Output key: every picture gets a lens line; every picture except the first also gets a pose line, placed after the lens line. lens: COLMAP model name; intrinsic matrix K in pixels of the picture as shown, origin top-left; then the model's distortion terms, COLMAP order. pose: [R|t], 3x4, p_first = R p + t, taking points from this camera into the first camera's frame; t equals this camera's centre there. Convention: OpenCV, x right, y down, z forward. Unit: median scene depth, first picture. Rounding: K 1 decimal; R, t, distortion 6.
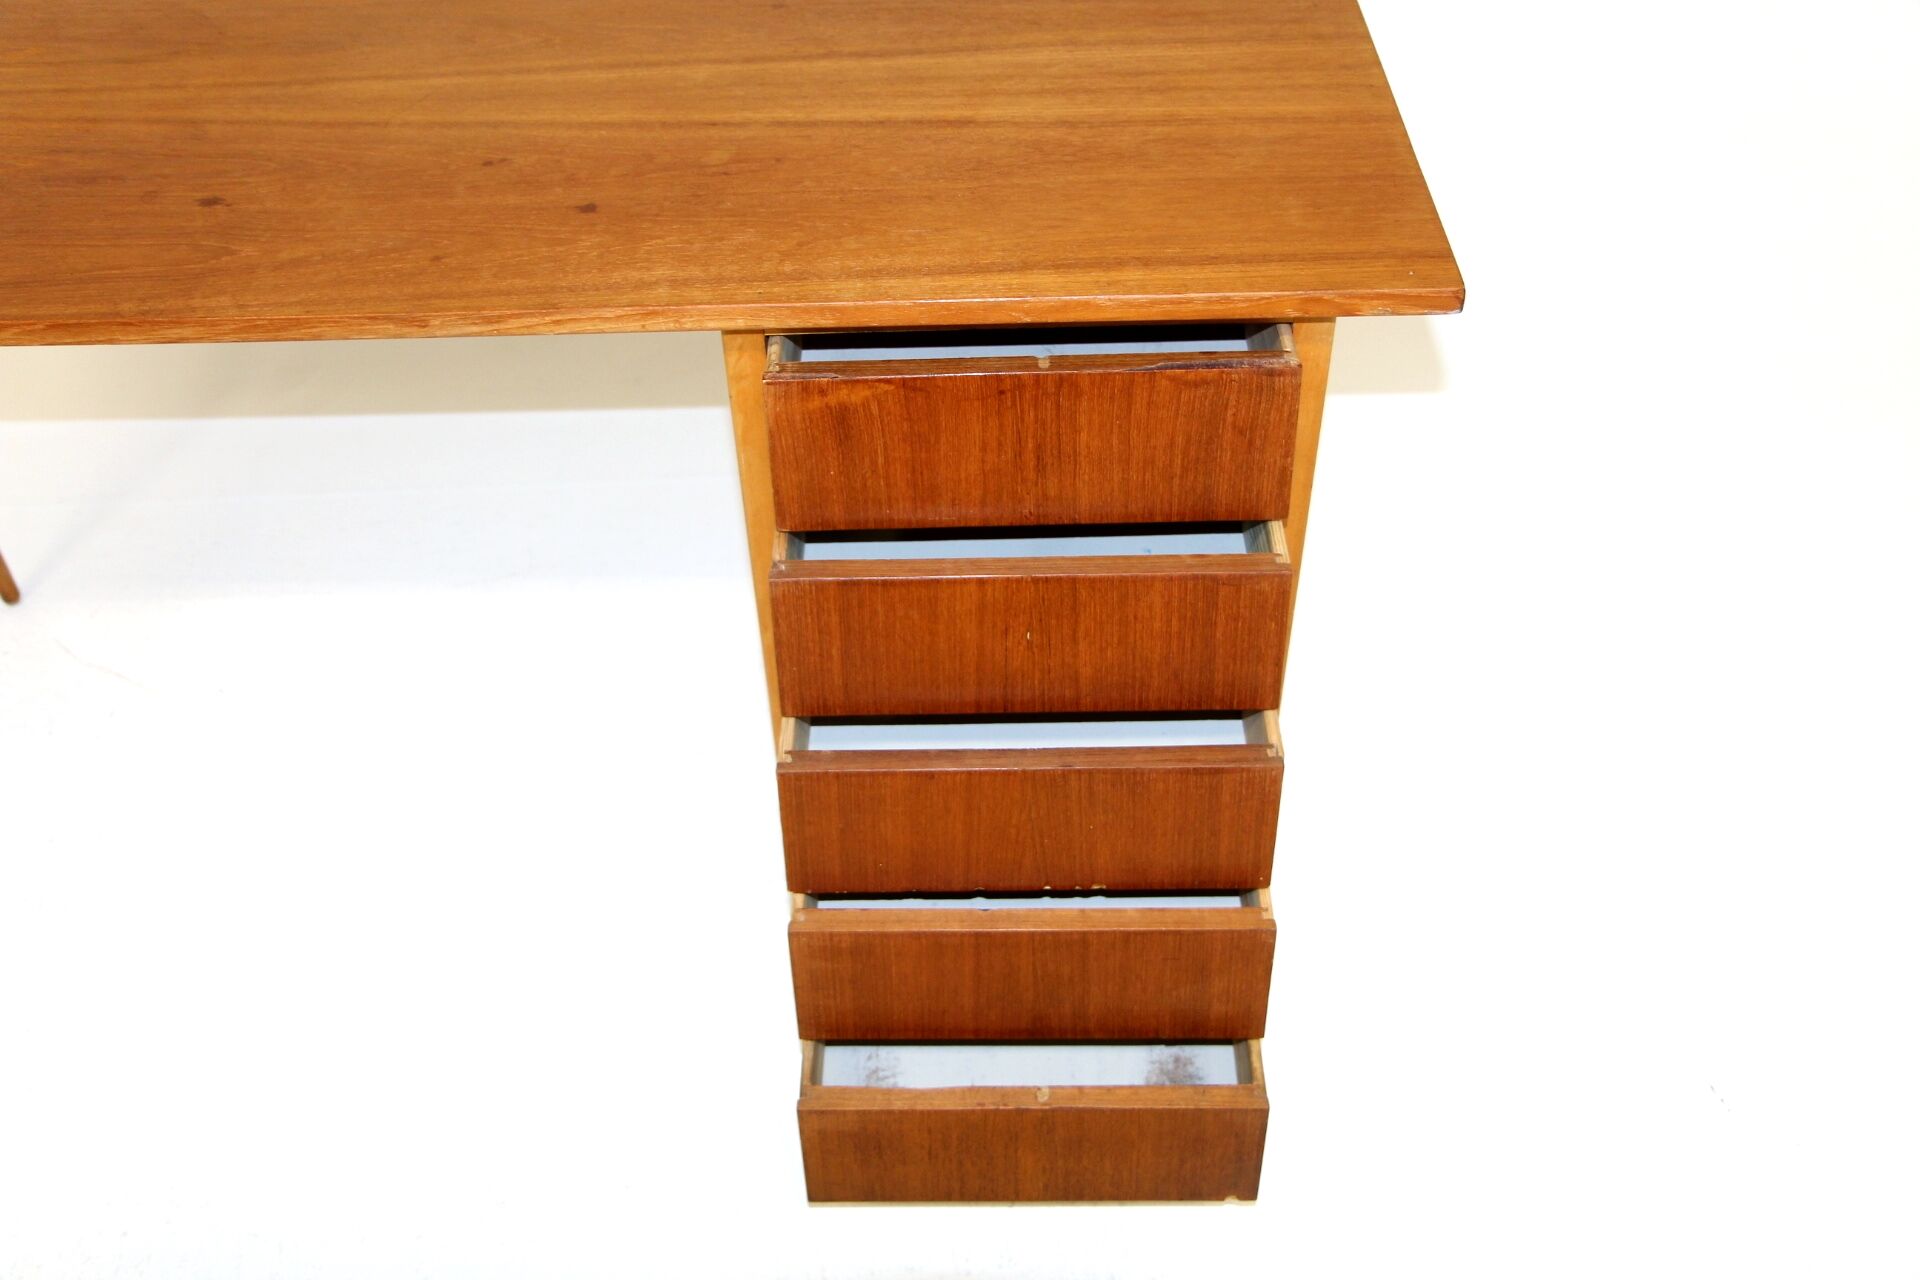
lens RADIAL K [[1765.1, 0, 964.3], [0, 1765.1, 646.3], [0, 0, 1]] dist [-0.016140, 0.000000]
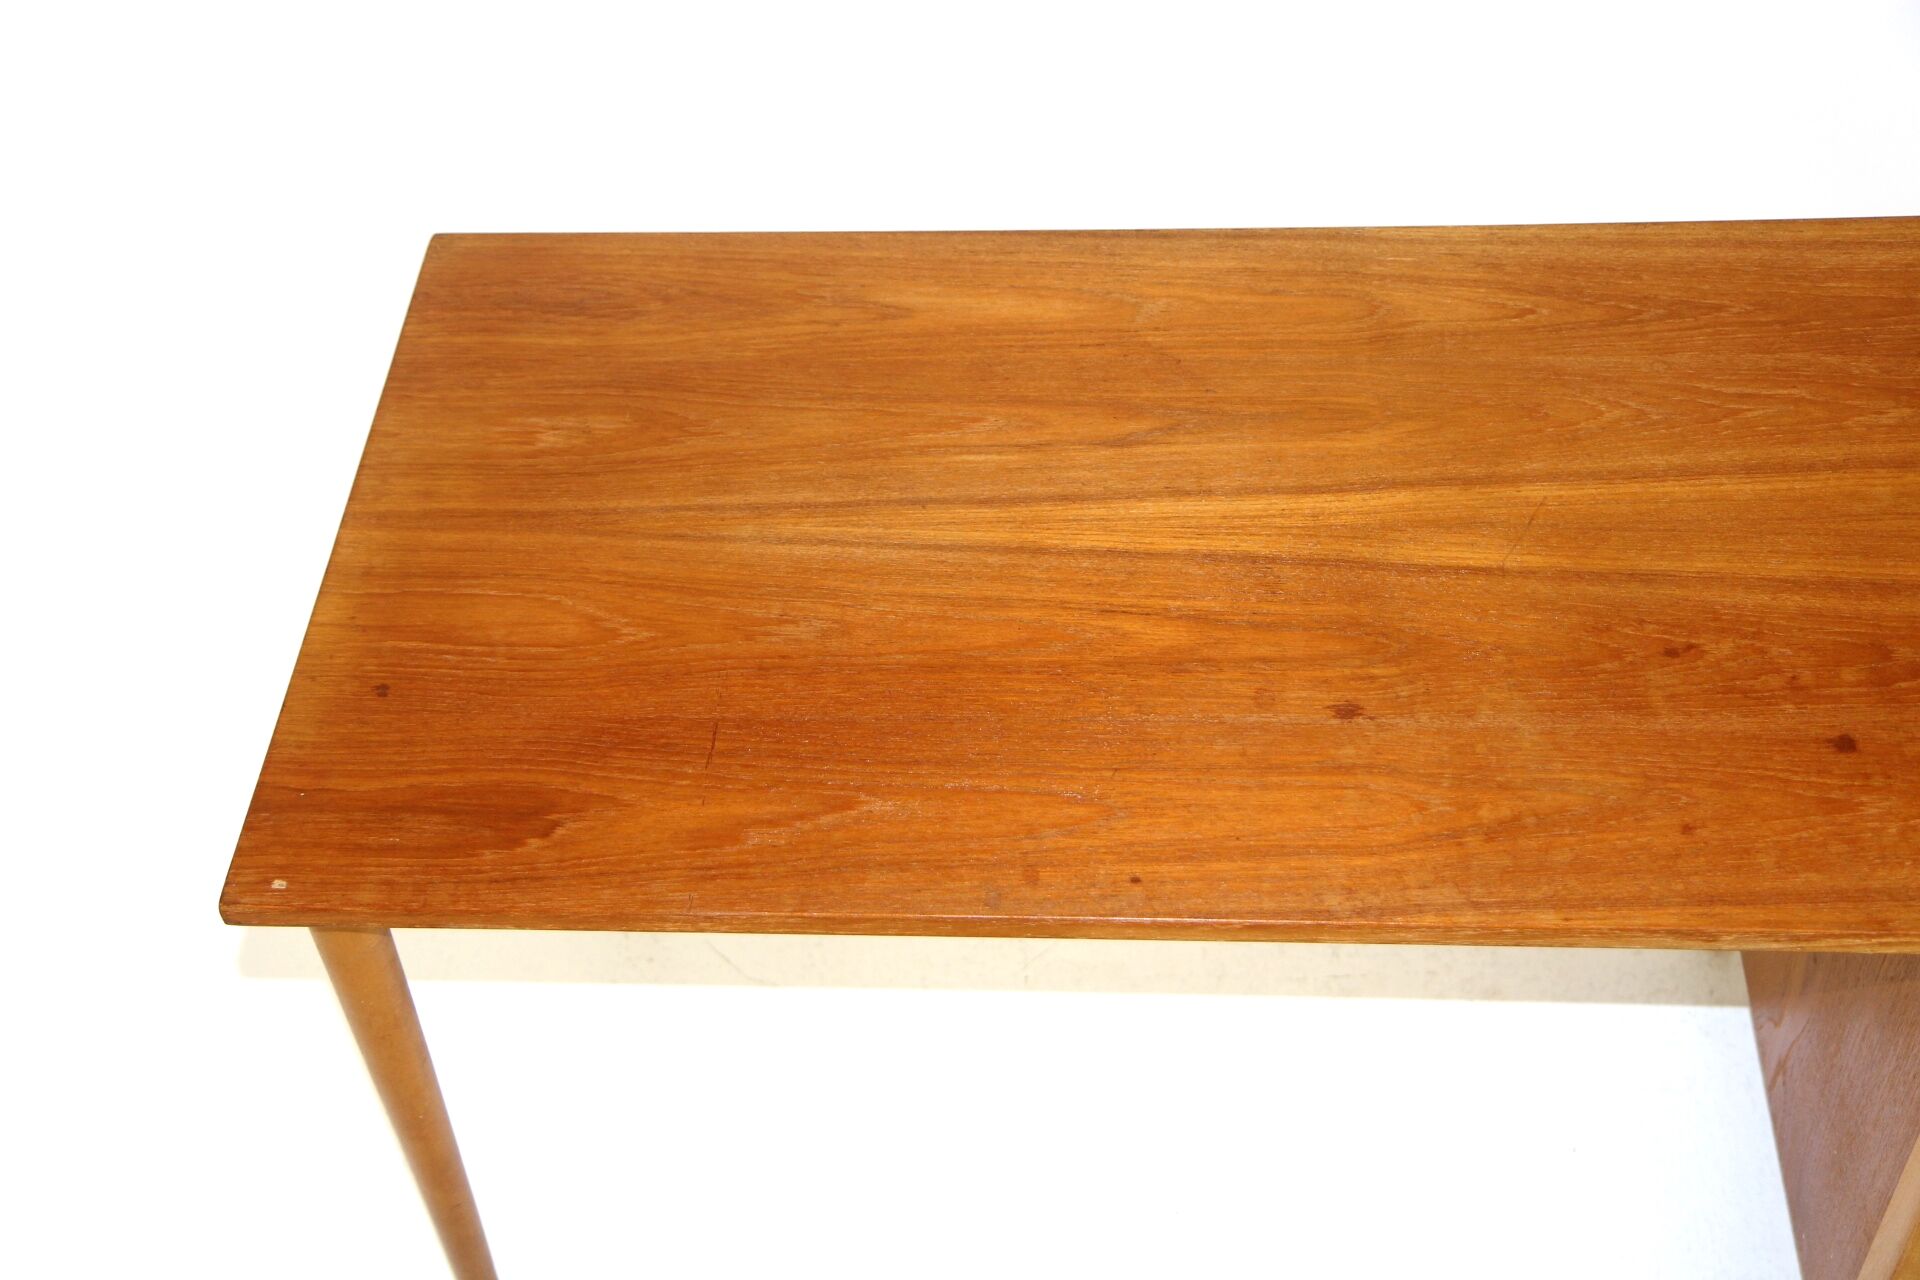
lens RADIAL K [[2405.5, 0, 895.3], [0, 2405.5, 654.8], [0, 0, 1]] dist [0.038763, 0.000000]
pose [[0.995198, 0.023374, -0.095054, -0.524209], [-0.015911, 0.996786, 0.078519, -0.357937], [0.096583, -0.076629, 0.992371, -0.129988]]
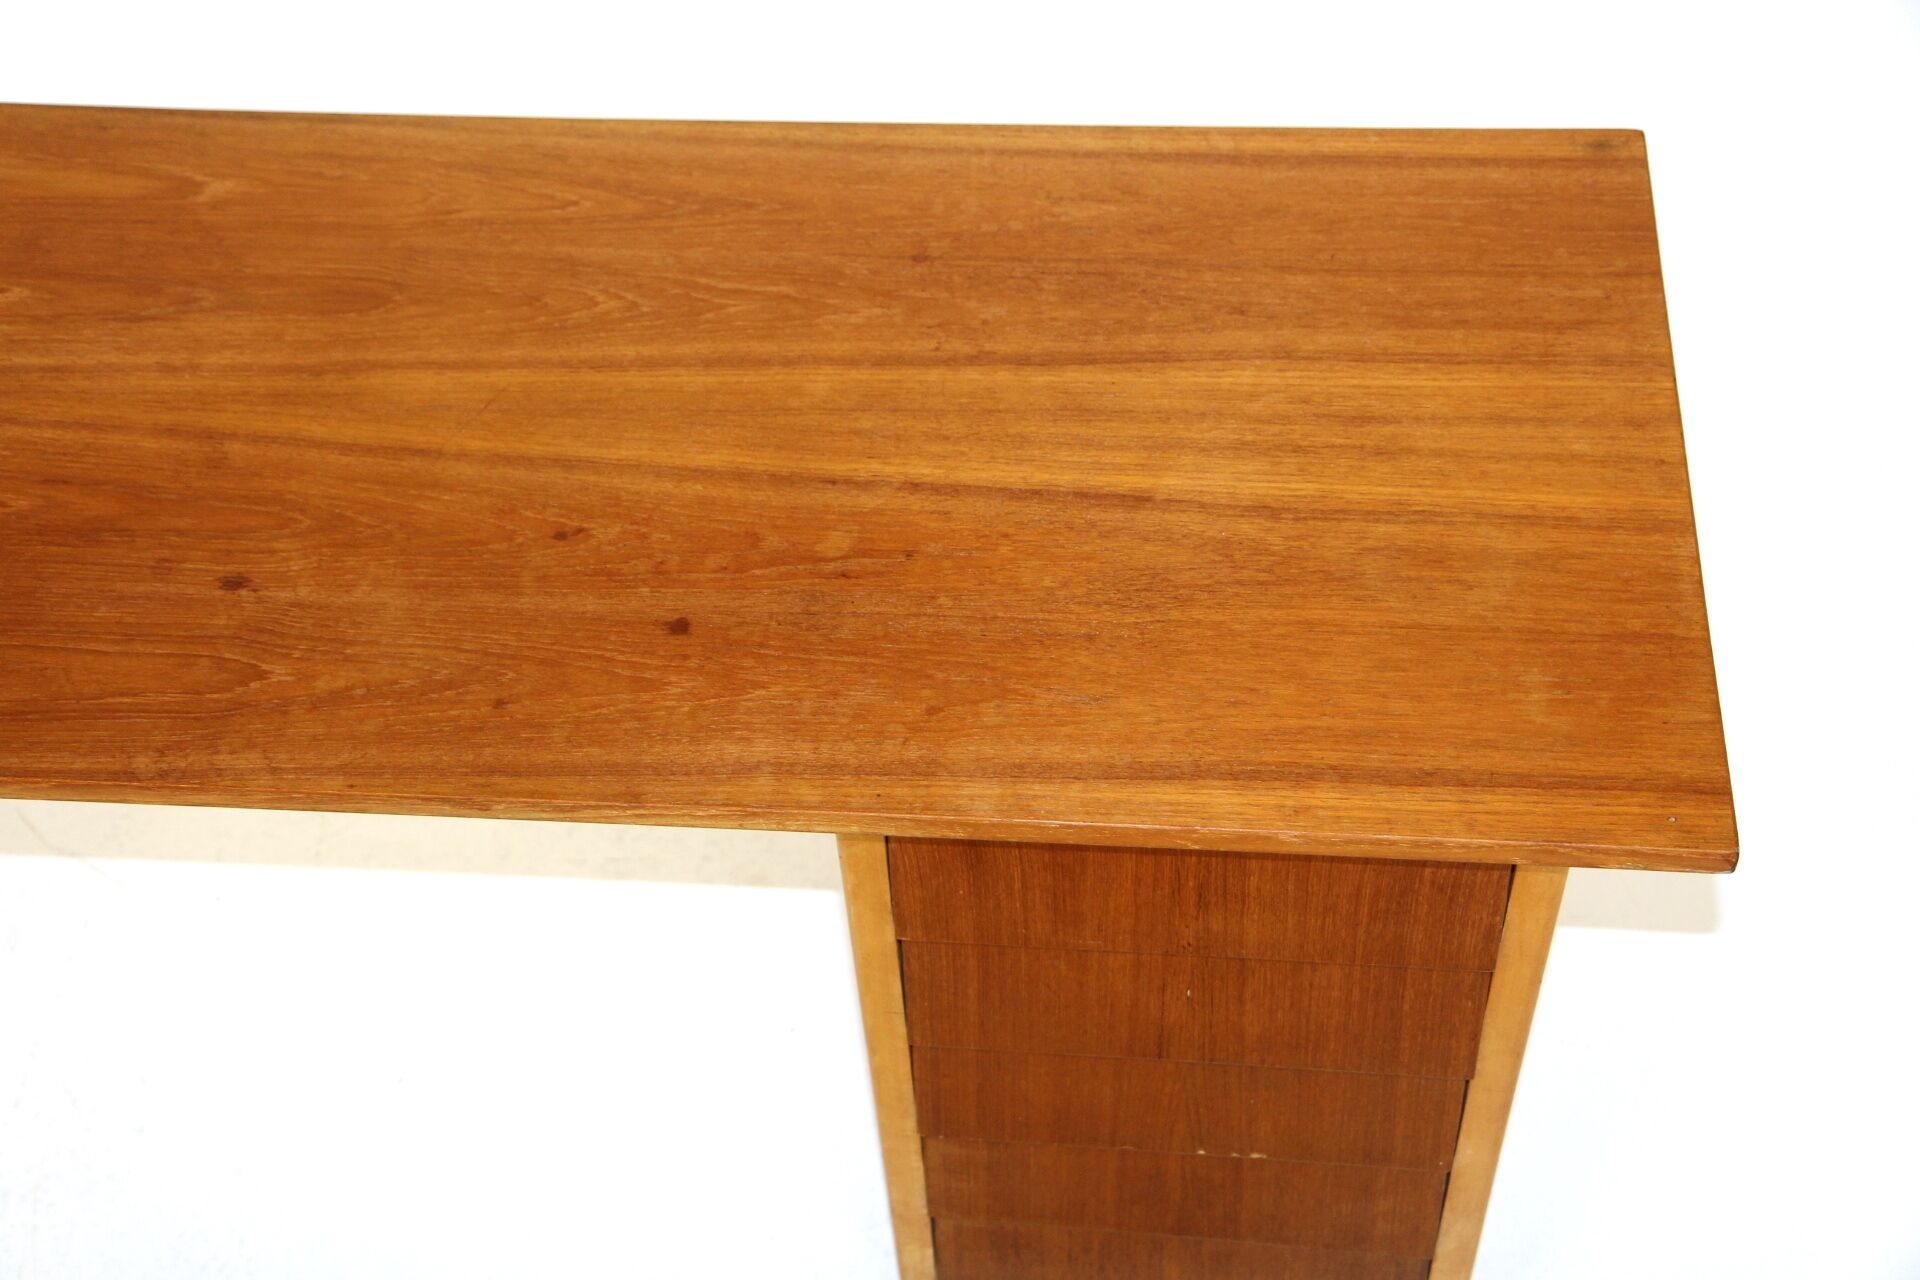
lens RADIAL K [[2405.5, 0, 942.8], [0, 2405.5, 656.6], [0, 0, 1]] dist [0.038763, 0.000000]
pose [[0.994996, 0.054867, -0.083508, 0.006357], [-0.044972, 0.992221, 0.116078, -0.361224], [0.089227, -0.111742, 0.989723, -0.113959]]
